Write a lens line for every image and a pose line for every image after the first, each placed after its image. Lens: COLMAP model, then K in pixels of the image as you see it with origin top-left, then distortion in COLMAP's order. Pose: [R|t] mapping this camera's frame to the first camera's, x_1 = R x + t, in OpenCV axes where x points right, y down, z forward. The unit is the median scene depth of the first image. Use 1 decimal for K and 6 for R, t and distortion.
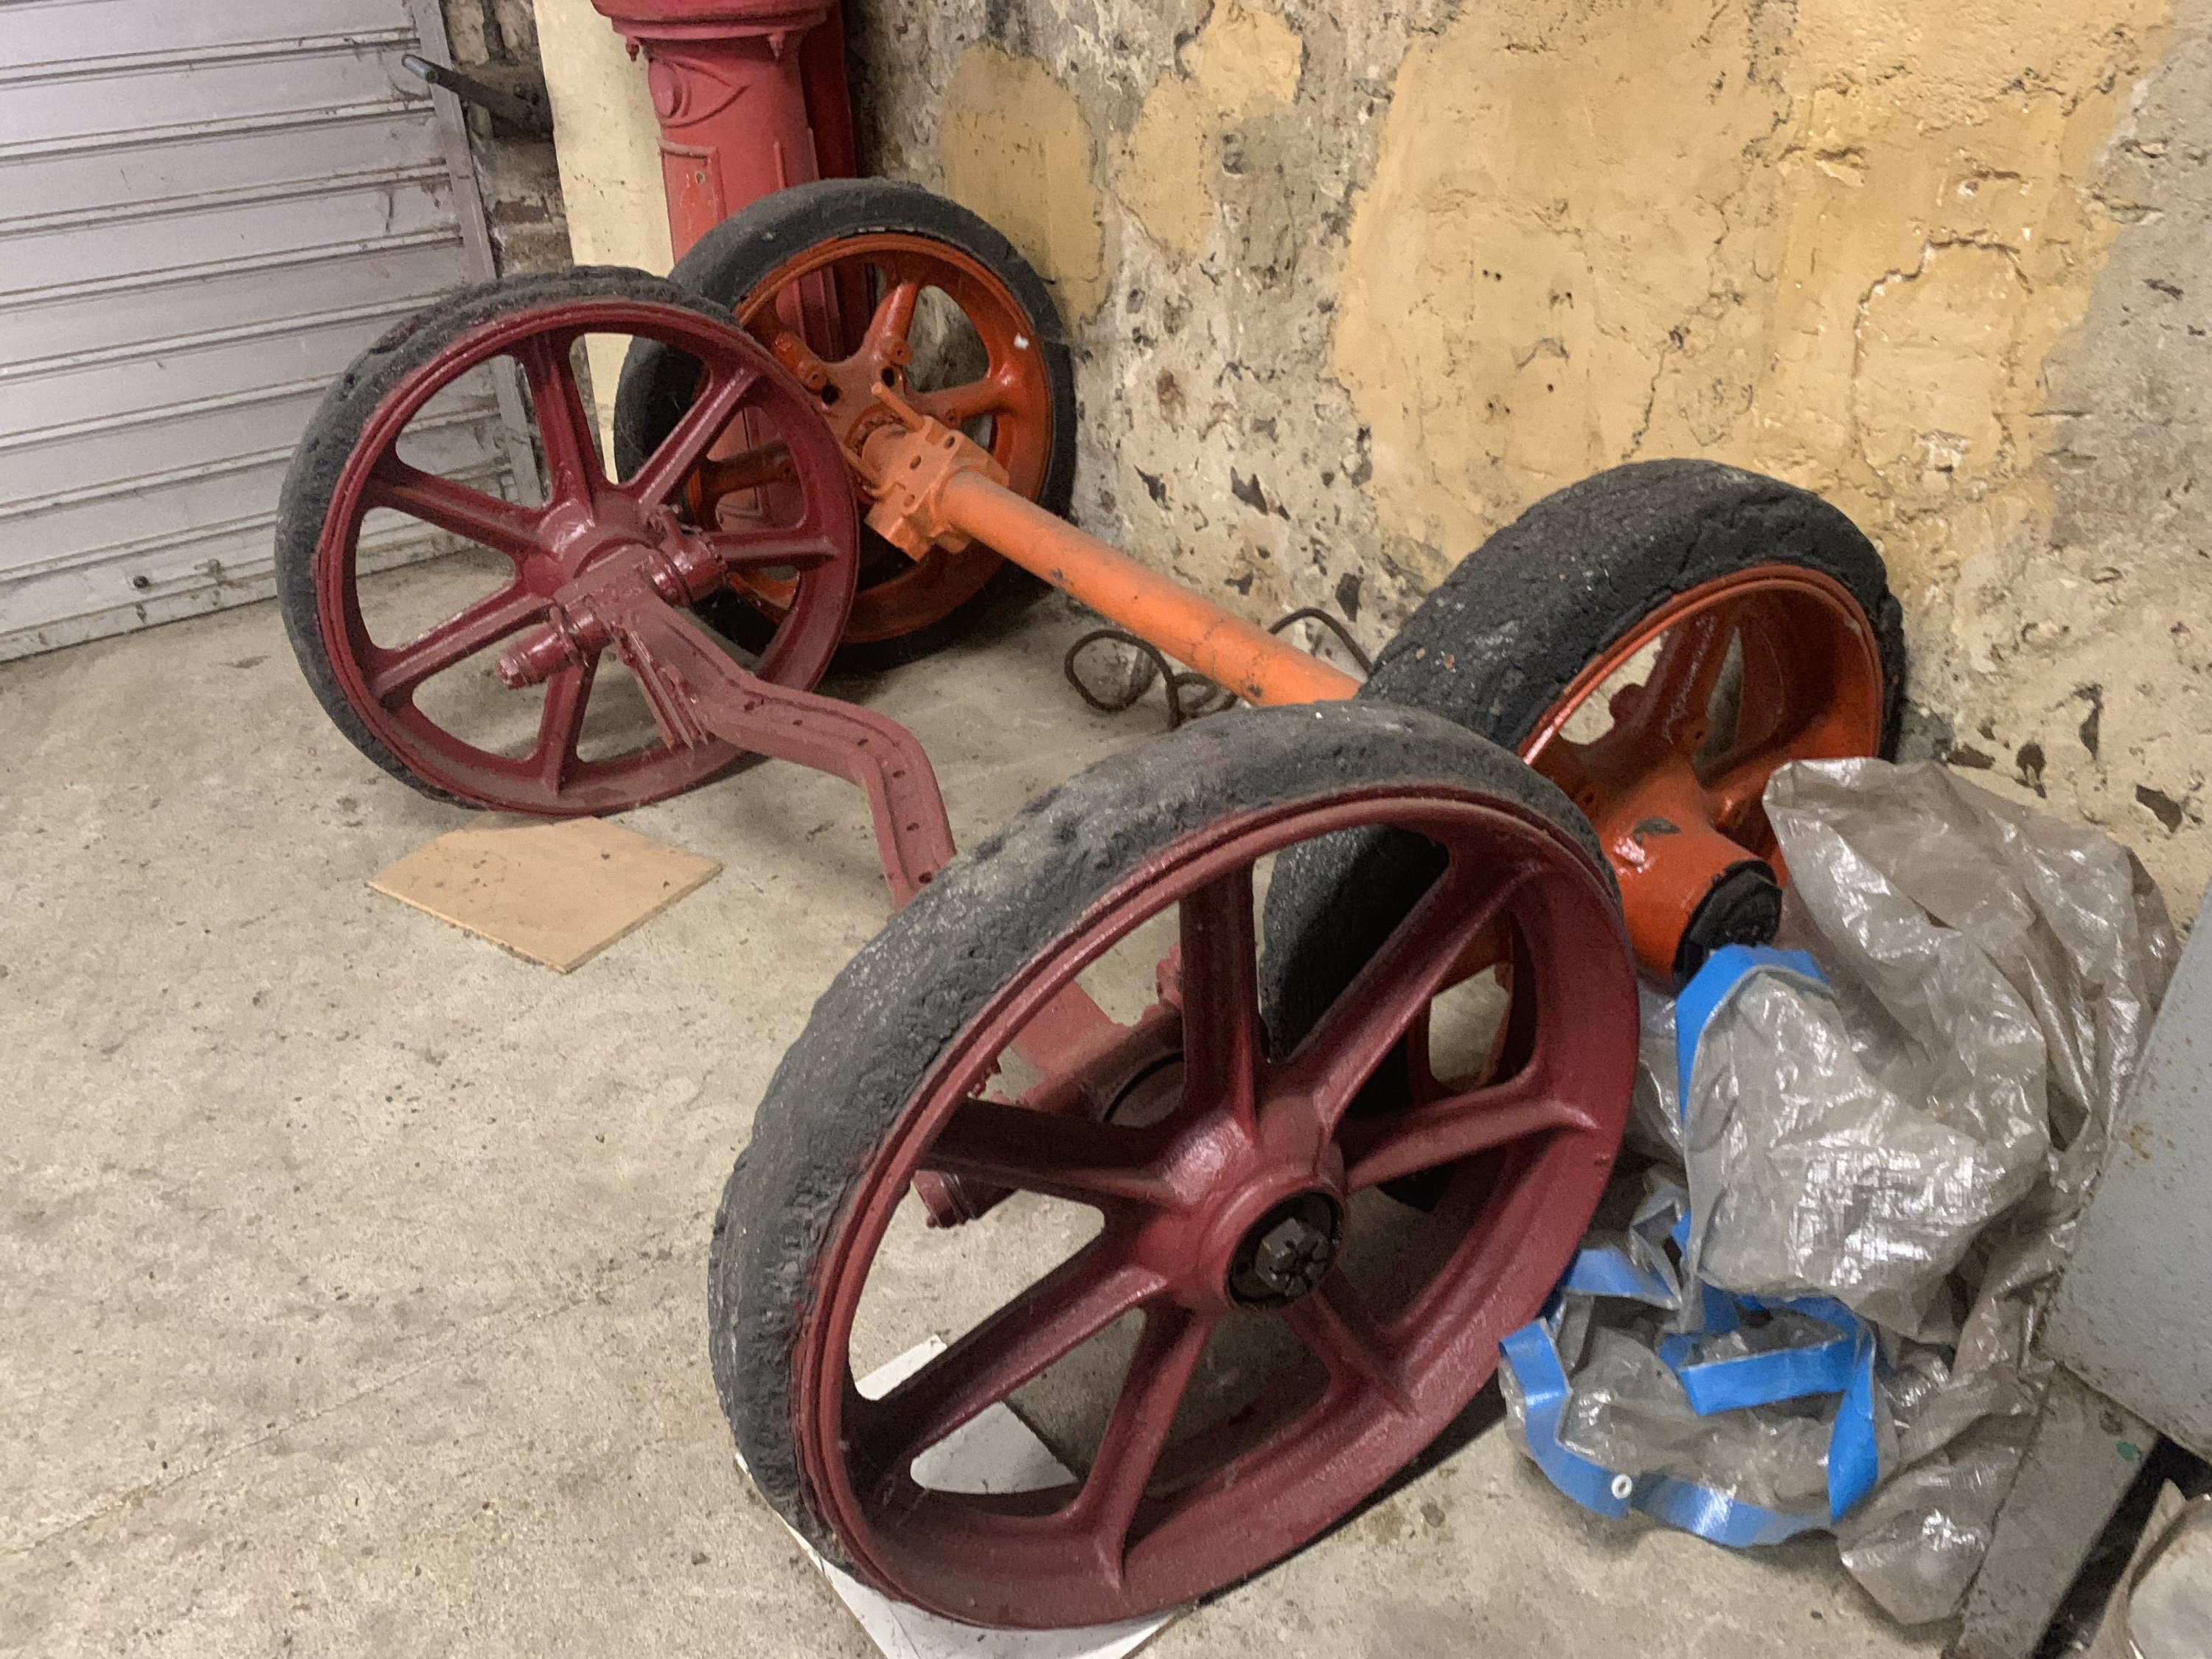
lens RADIAL K [[1691.7, 0, 1173.3], [0, 1691.7, 839.2], [0, 0, 1]] dist [-0.090138, 0.076308]
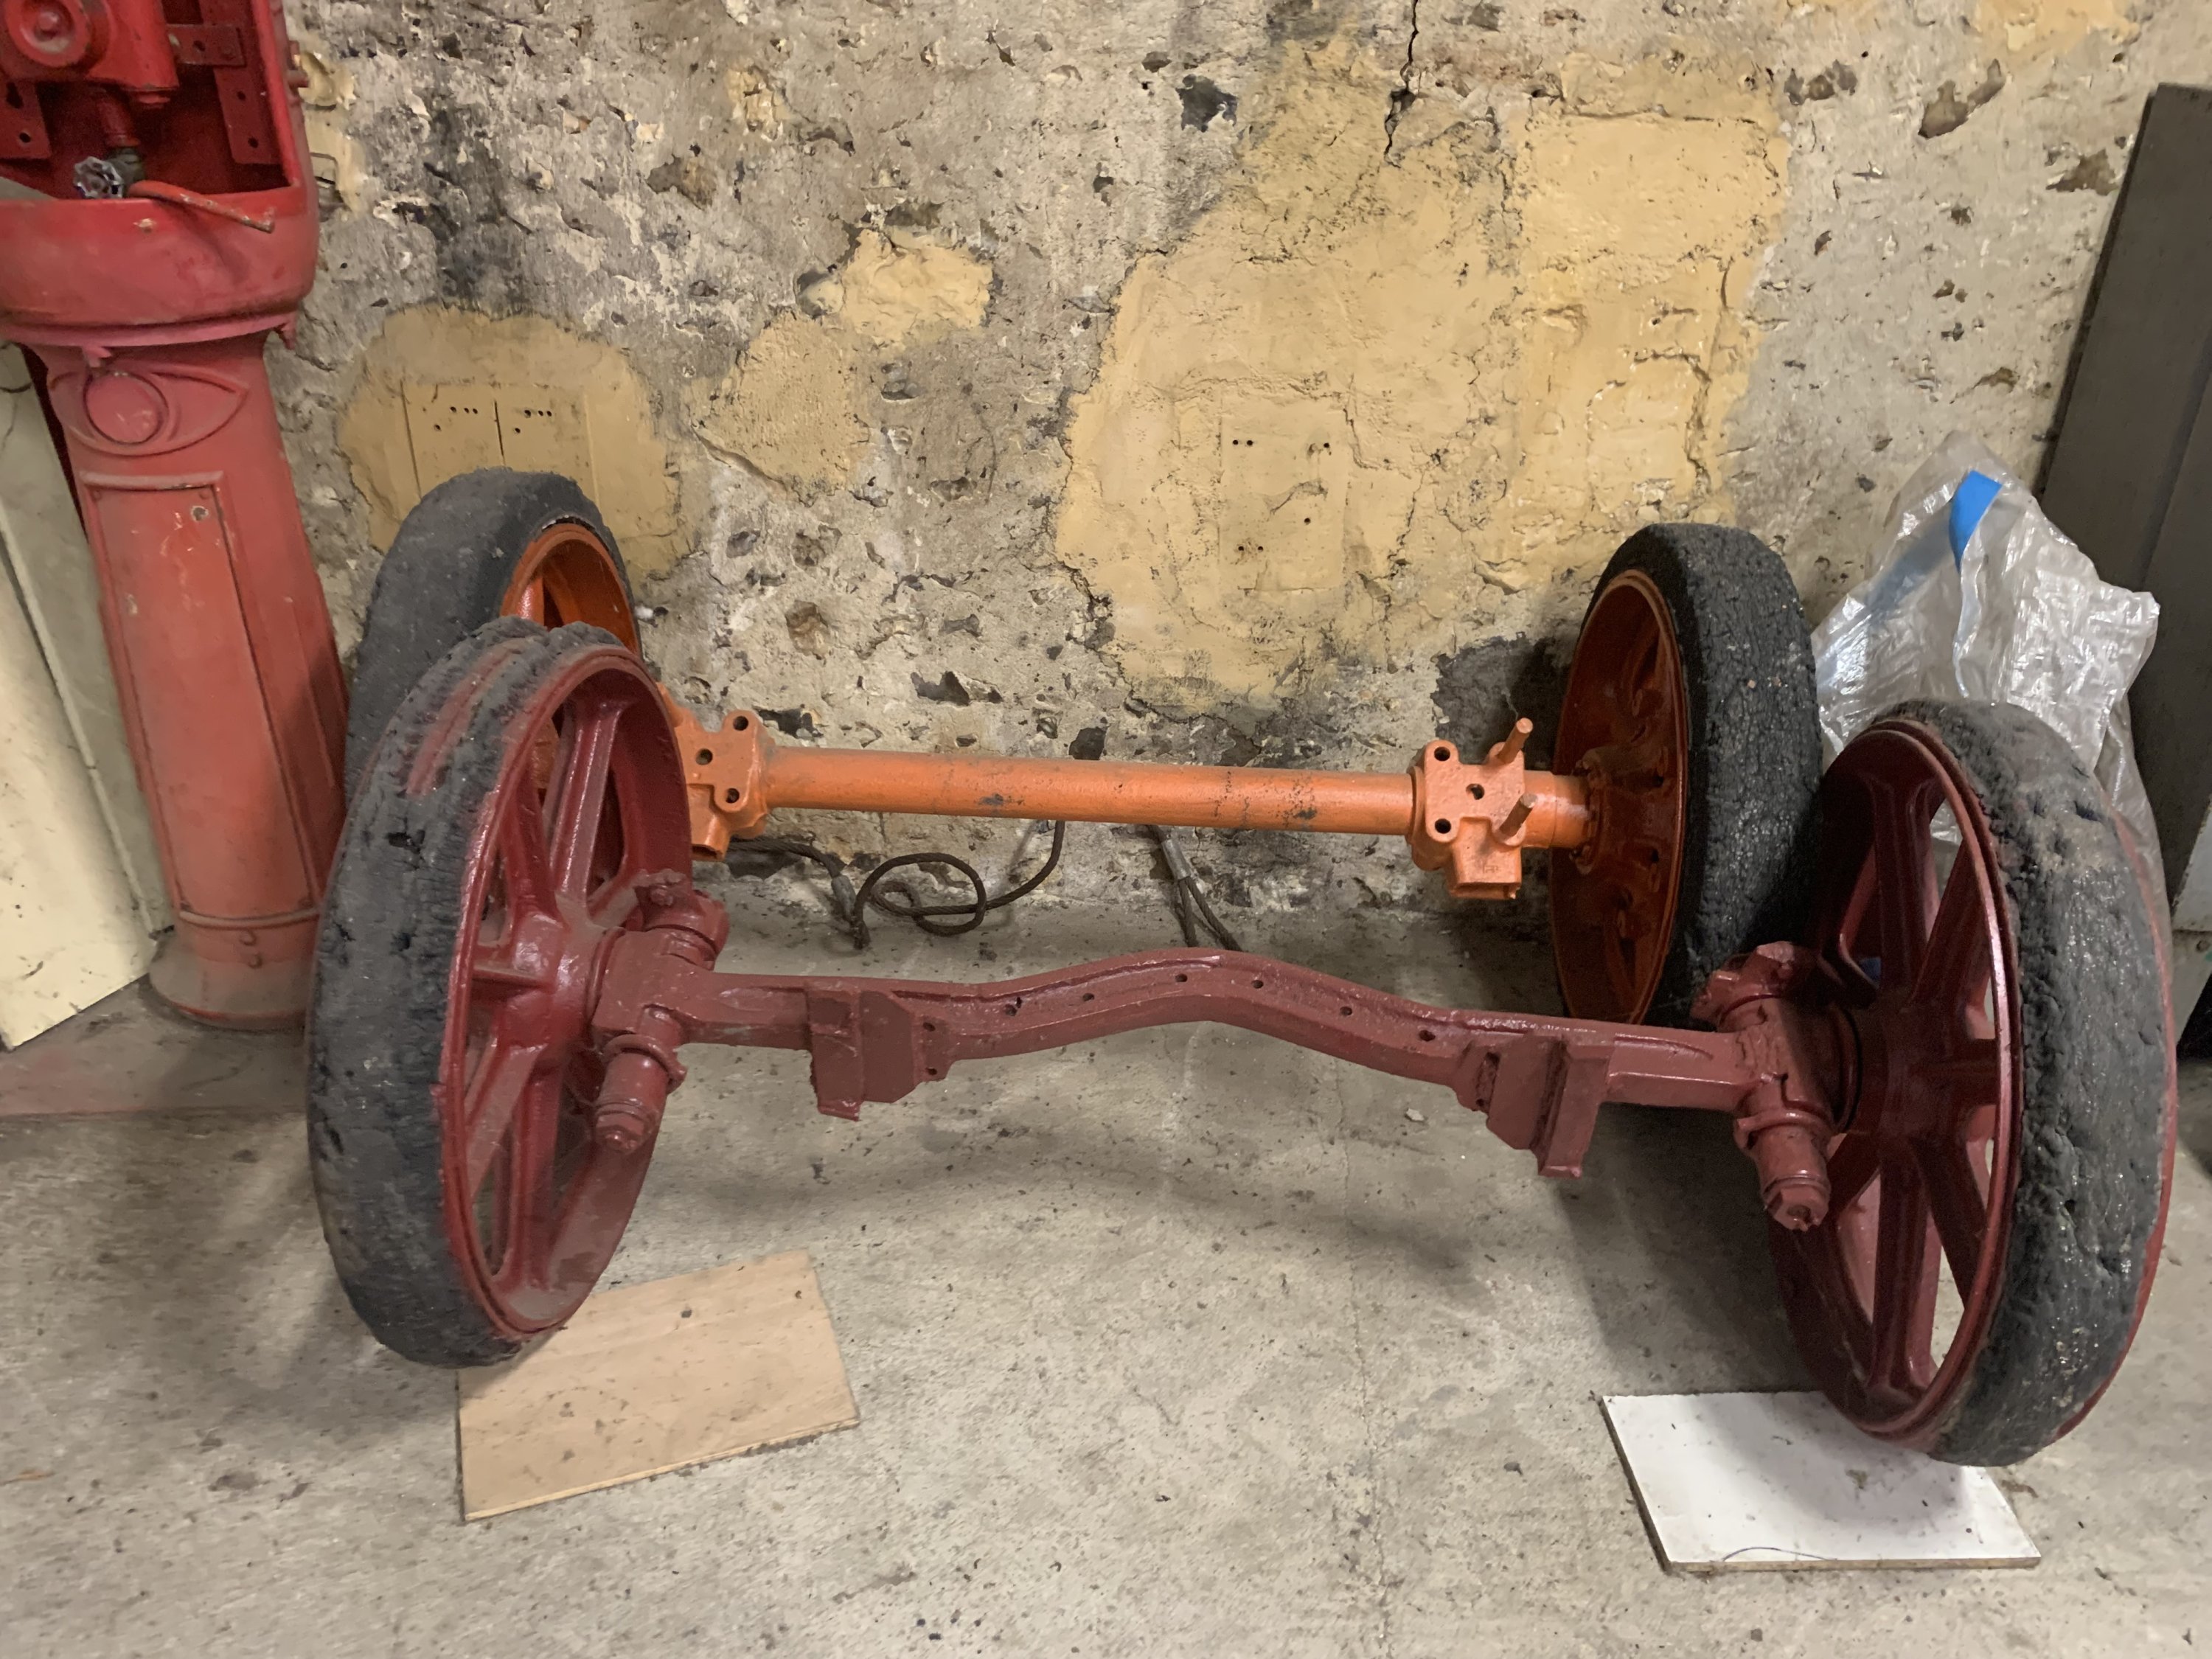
lens RADIAL K [[1613.7, 0, 1106.0], [0, 1613.7, 829.5], [0, 0, 1]] dist [-0.025335, -0.002101]
pose [[0.625527, -0.338195, 0.703093, -0.713754], [0.386881, 0.917024, 0.096898, -0.210477], [-0.677524, 0.211401, 0.704465, 0.276691]]
